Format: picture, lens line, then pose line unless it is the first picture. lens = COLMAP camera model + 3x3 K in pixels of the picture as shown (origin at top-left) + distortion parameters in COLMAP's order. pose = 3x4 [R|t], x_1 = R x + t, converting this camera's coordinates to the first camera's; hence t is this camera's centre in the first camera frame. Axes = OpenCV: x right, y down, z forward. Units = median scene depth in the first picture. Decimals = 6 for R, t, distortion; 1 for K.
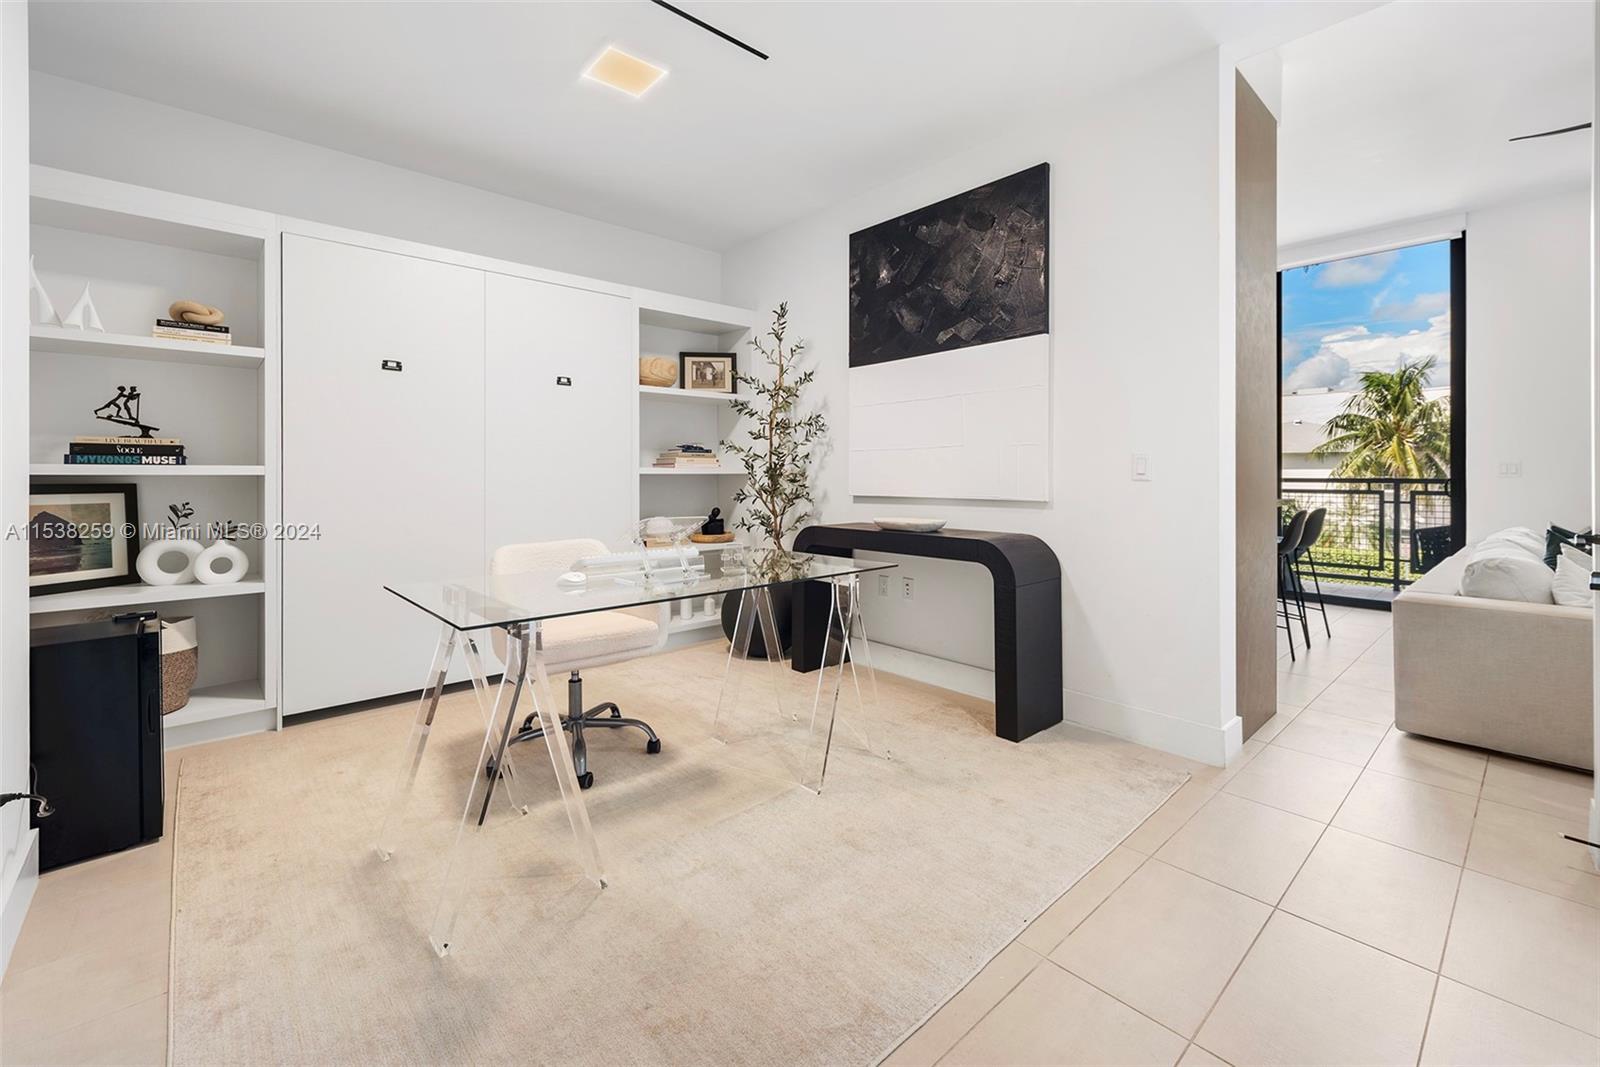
lens RADIAL K [[667.5, 0, 794.3], [0, 667.5, 465.8], [0, 0, 1]] dist [0.001657, 0.000219]
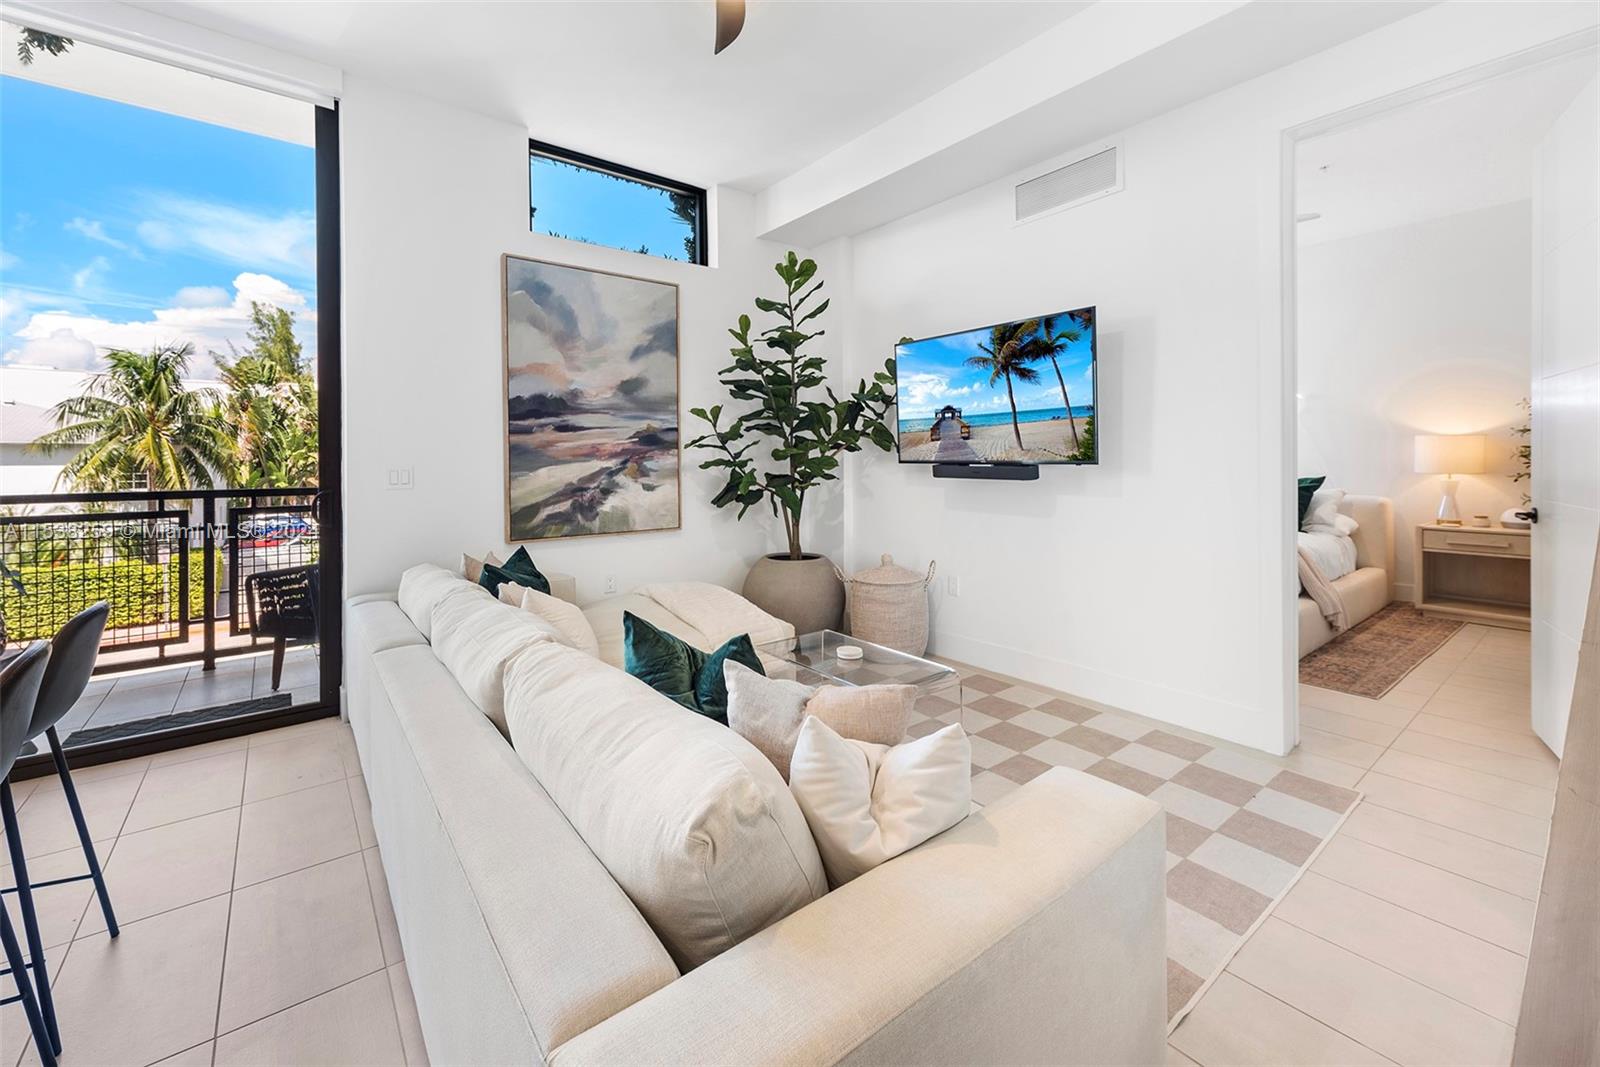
lens RADIAL K [[663.0, 0, 802.9], [0, 663.0, 465.0], [0, 0, 1]] dist [0.006970, 0.000014]
pose [[0.055161, -0.005661, 0.998461, 0.071801], [-0.002368, 0.999980, 0.005801, -0.002086], [-0.998475, -0.002684, 0.055147, 0.095325]]
